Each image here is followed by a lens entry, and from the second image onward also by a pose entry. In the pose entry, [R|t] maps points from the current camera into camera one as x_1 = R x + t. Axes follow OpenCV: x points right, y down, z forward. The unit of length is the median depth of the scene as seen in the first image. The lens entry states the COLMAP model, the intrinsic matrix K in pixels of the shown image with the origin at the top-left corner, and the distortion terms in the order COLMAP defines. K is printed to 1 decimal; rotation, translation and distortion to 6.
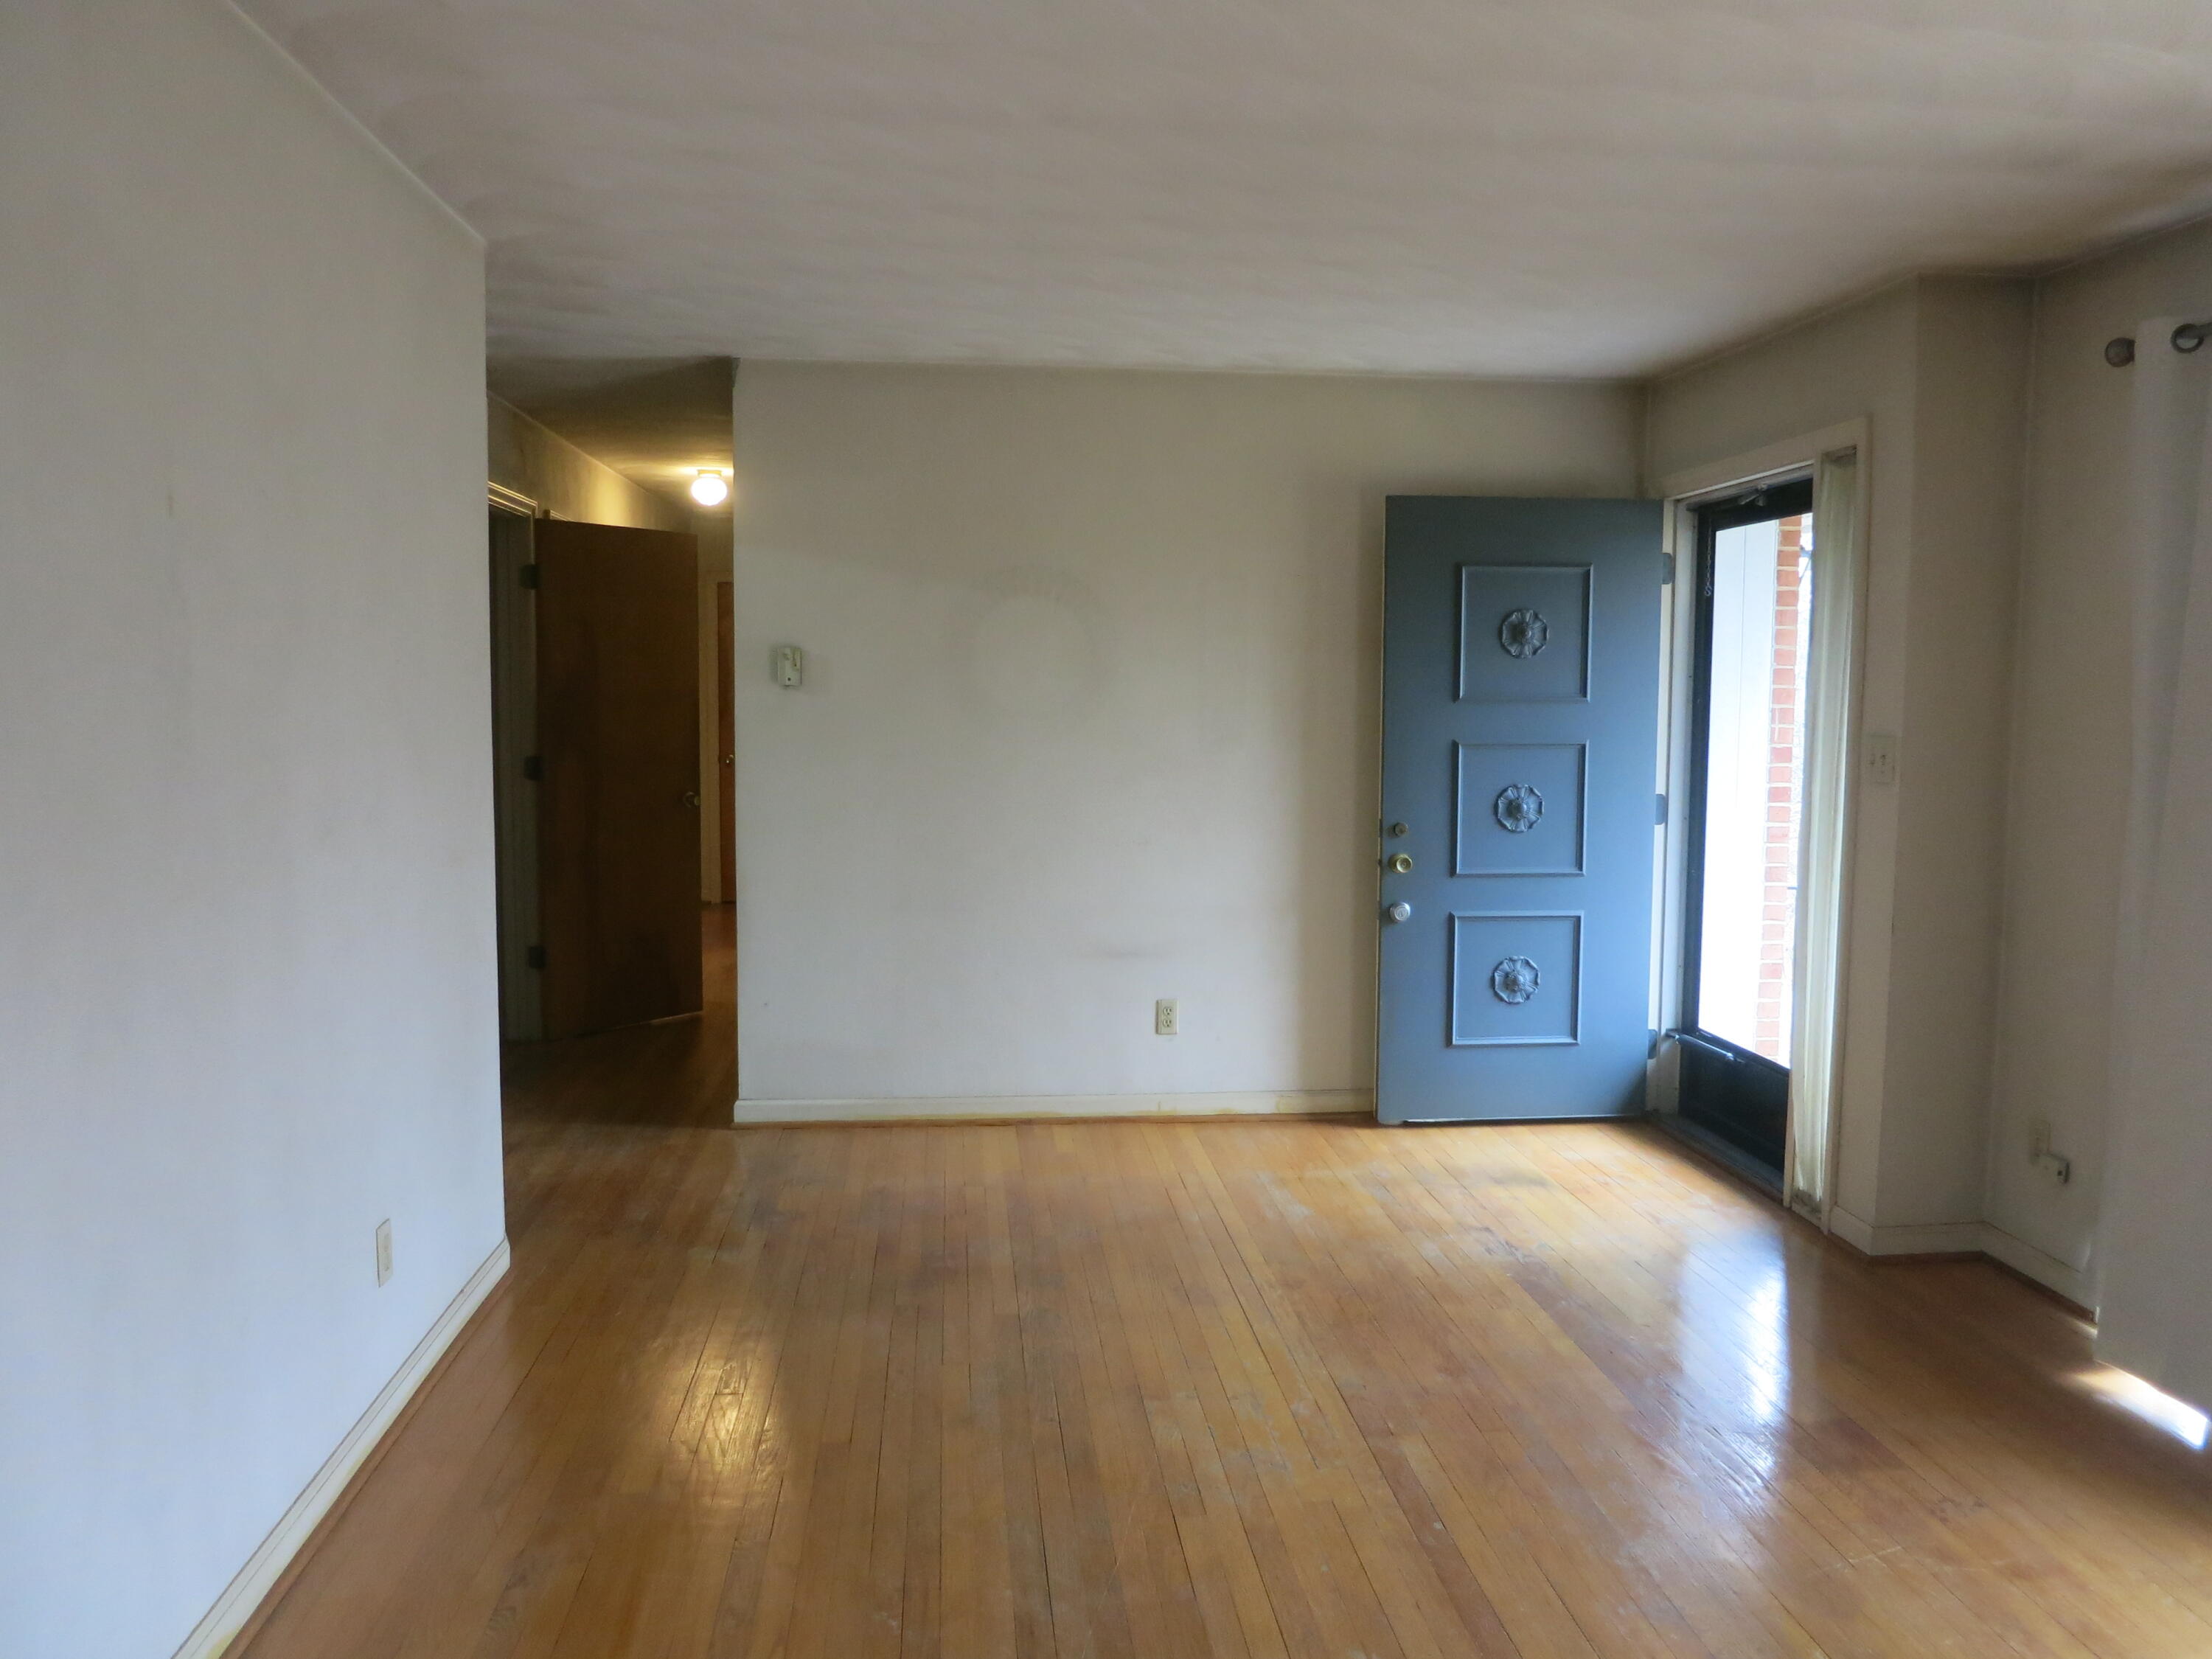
lens RADIAL K [[1571.4, 0, 1102.3], [0, 1571.4, 825.4], [0, 0, 1]] dist [-0.047558, -0.000251]
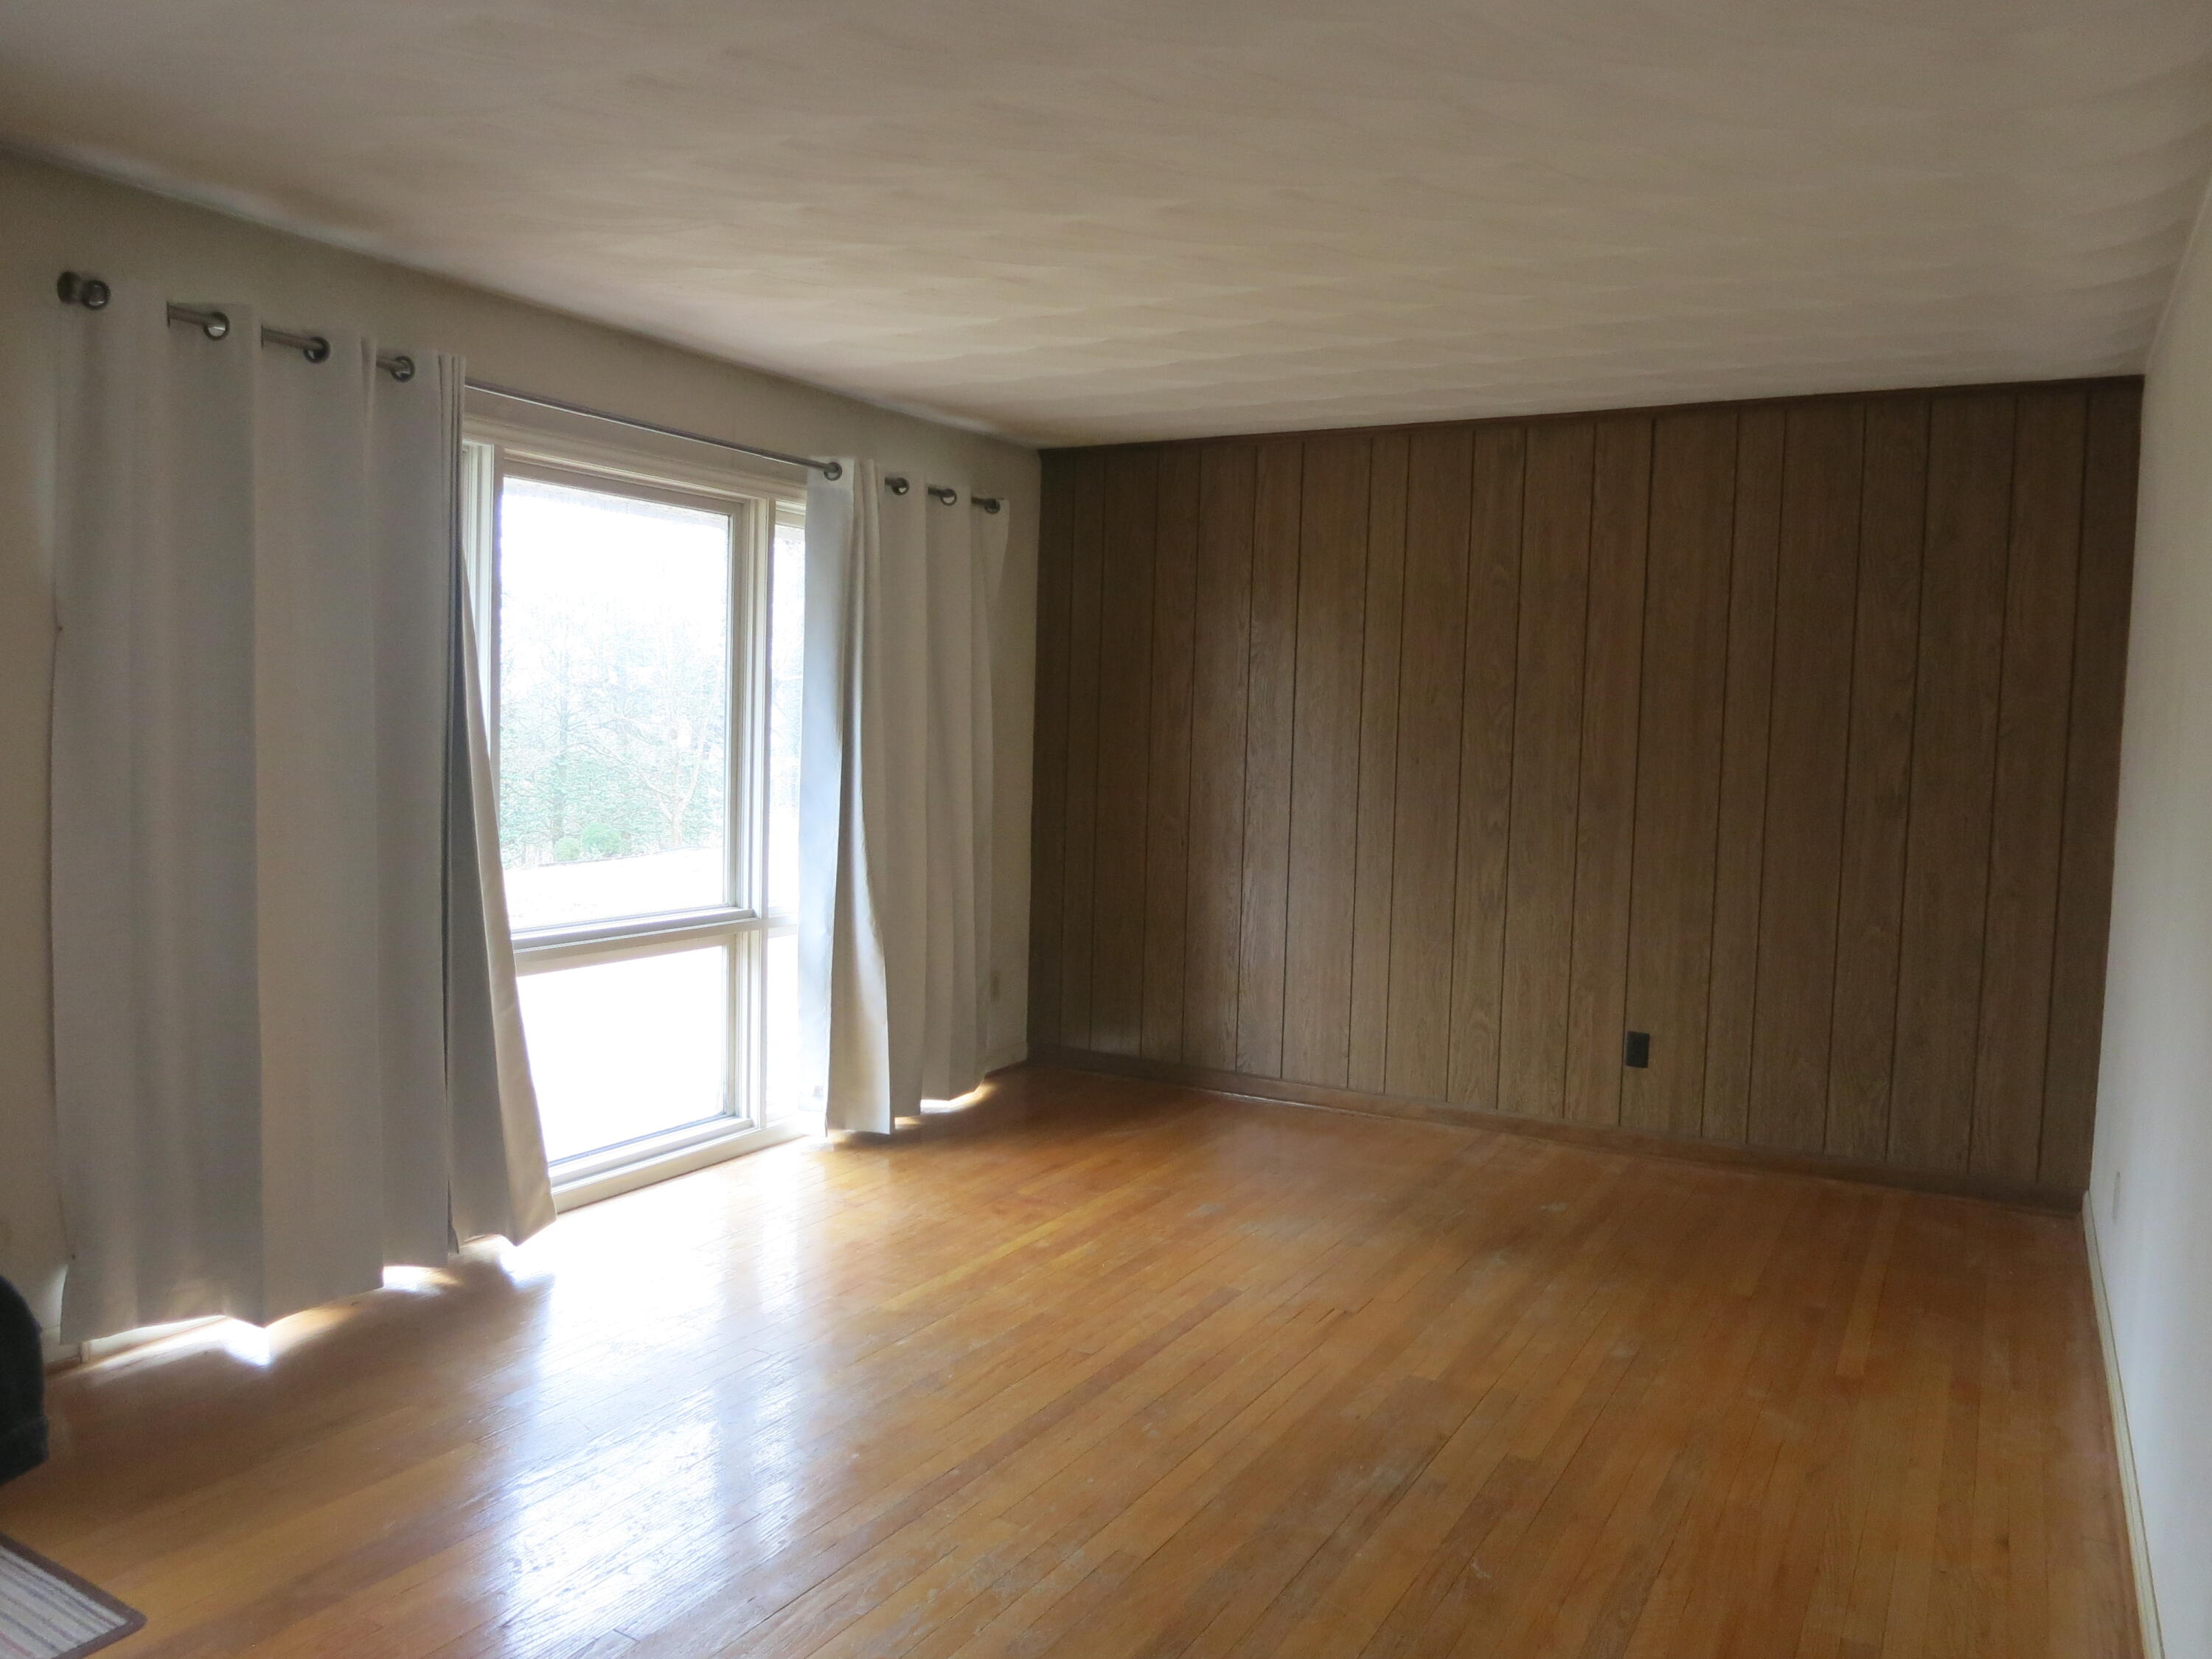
lens RADIAL K [[1571.4, 0, 1122.2], [0, 1571.4, 836.9], [0, 0, 1]] dist [-0.047558, -0.000251]
pose [[-0.816082, -0.071762, 0.573463, -0.250524], [0.016195, 0.989032, 0.146812, -0.075017], [-0.577709, 0.129098, -0.805969, 0.941300]]
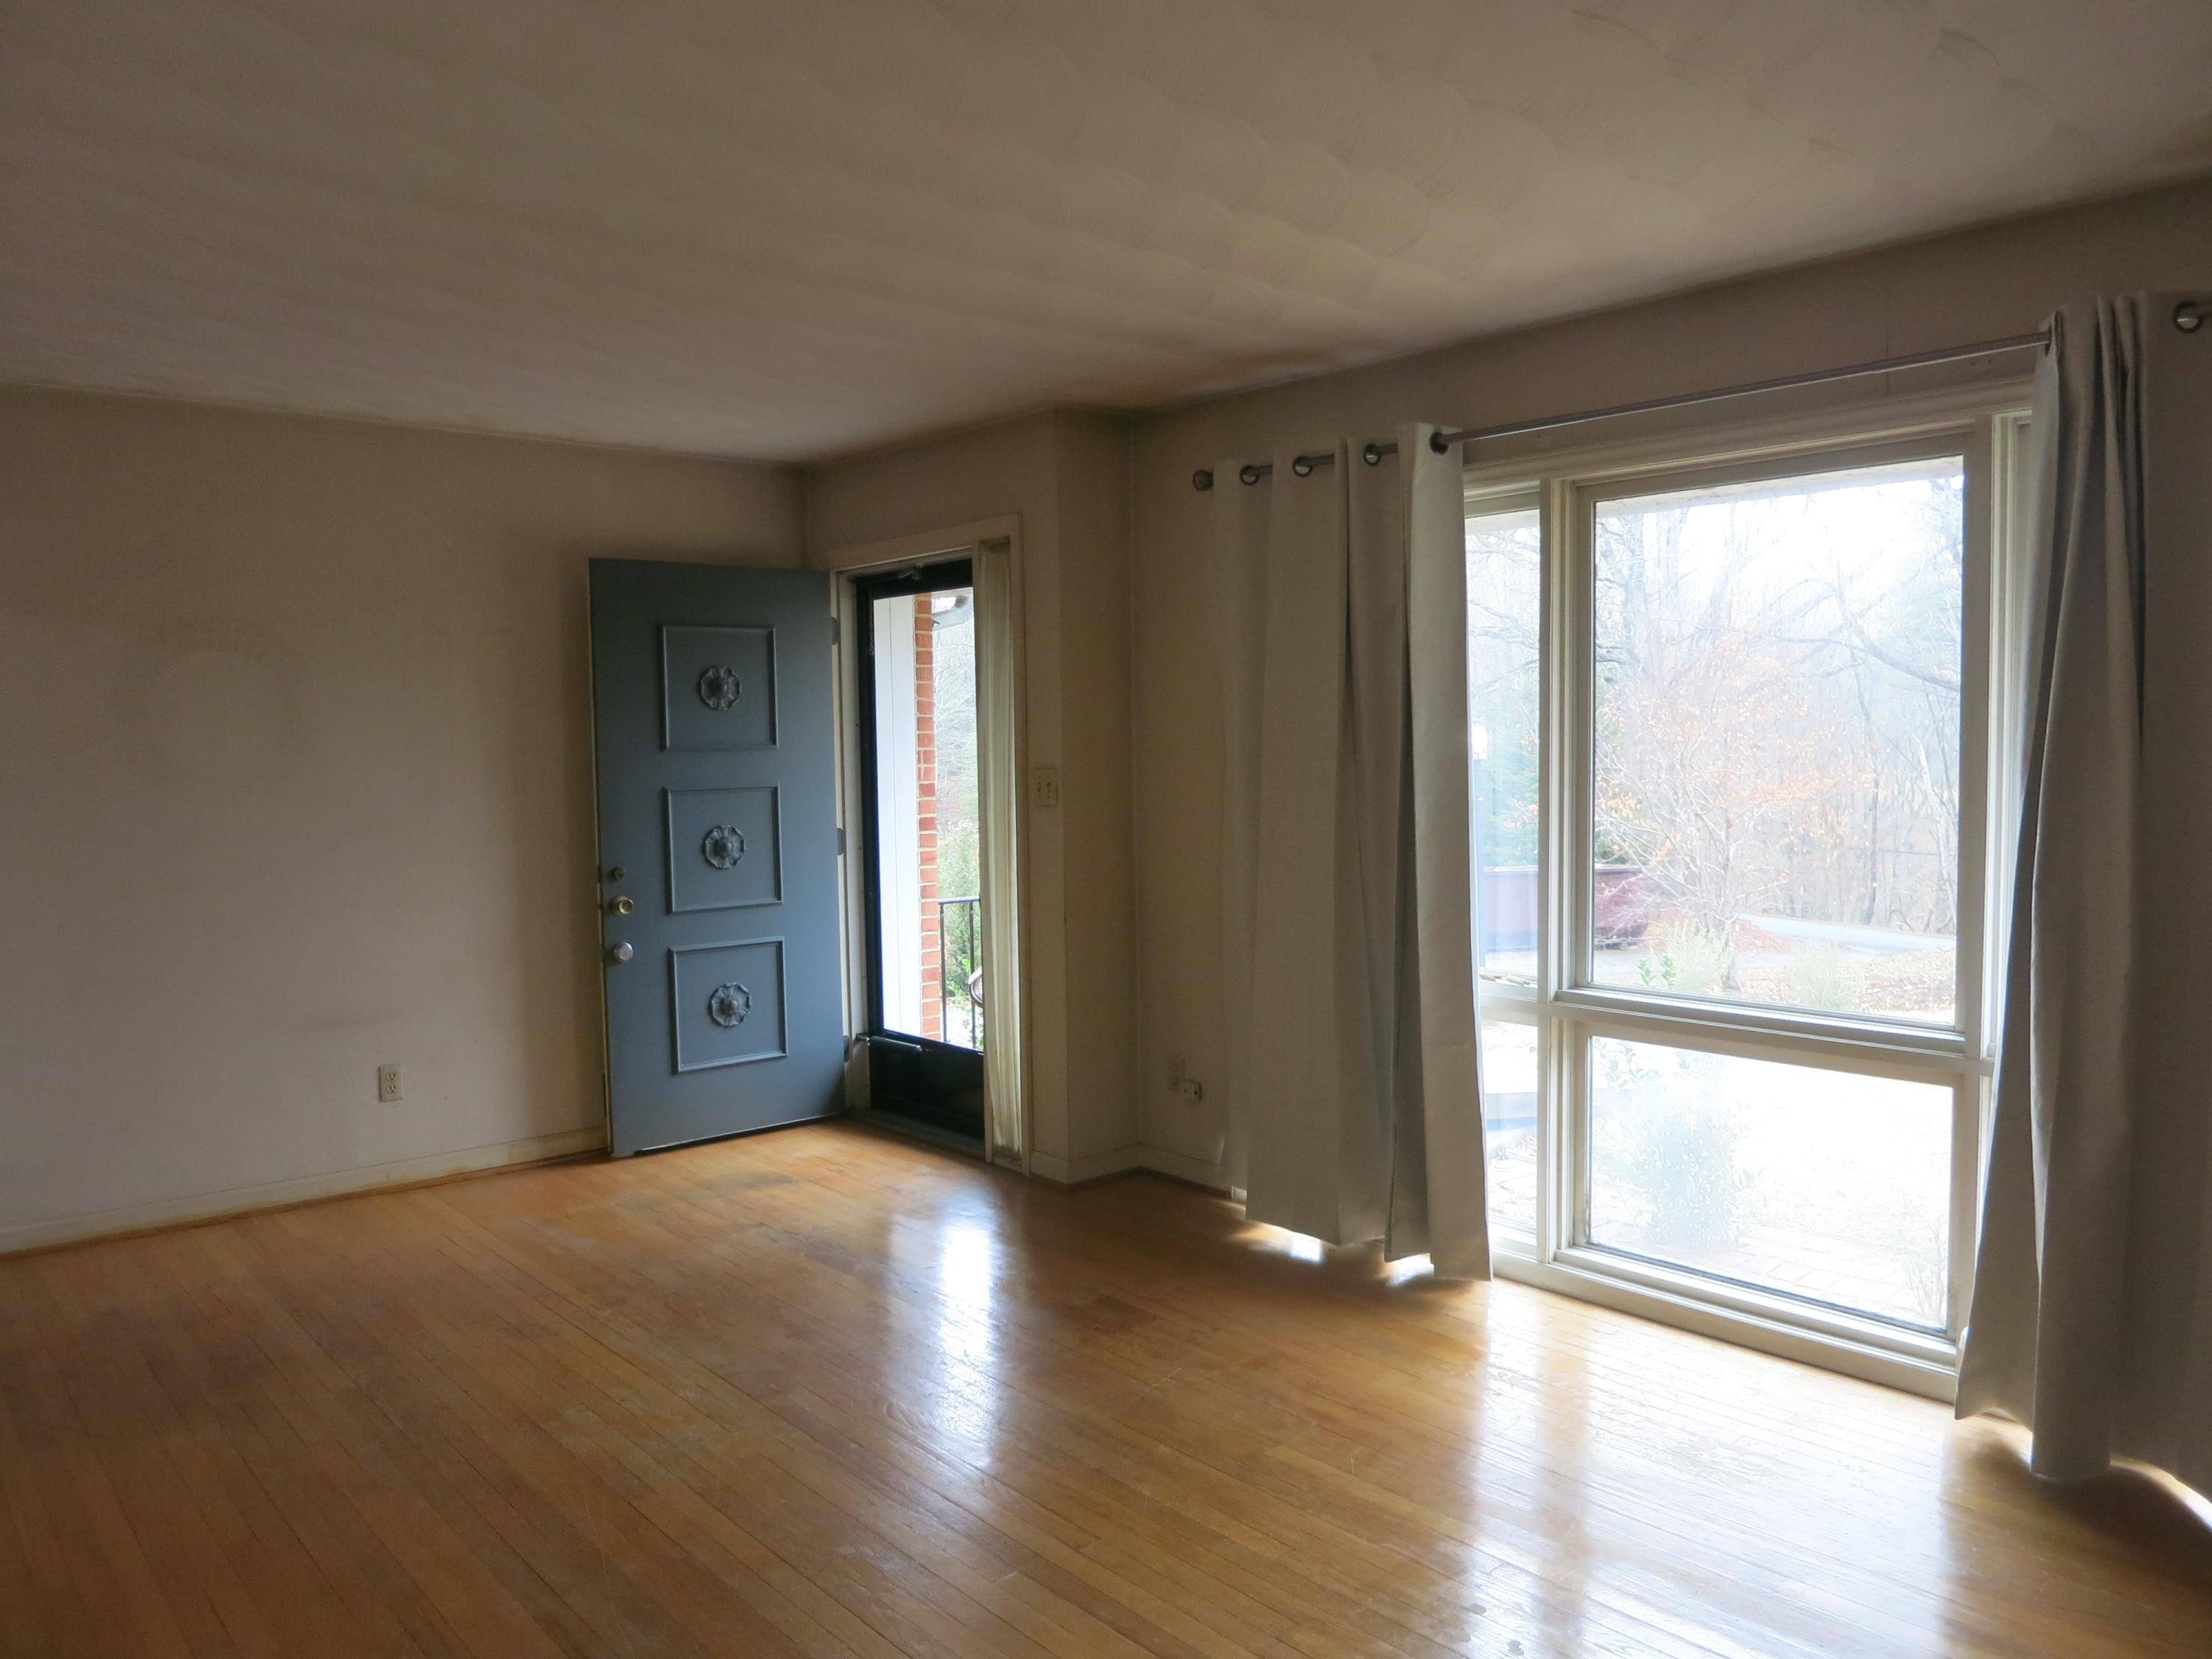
lens RADIAL K [[1571.4, 0, 1112.3], [0, 1571.4, 824.0], [0, 0, 1]] dist [-0.047558, -0.000251]
pose [[0.812648, -0.048043, 0.580771, -0.154637], [0.068775, 0.997538, -0.013716, 0.006768], [-0.578682, 0.051089, 0.813951, -0.050469]]
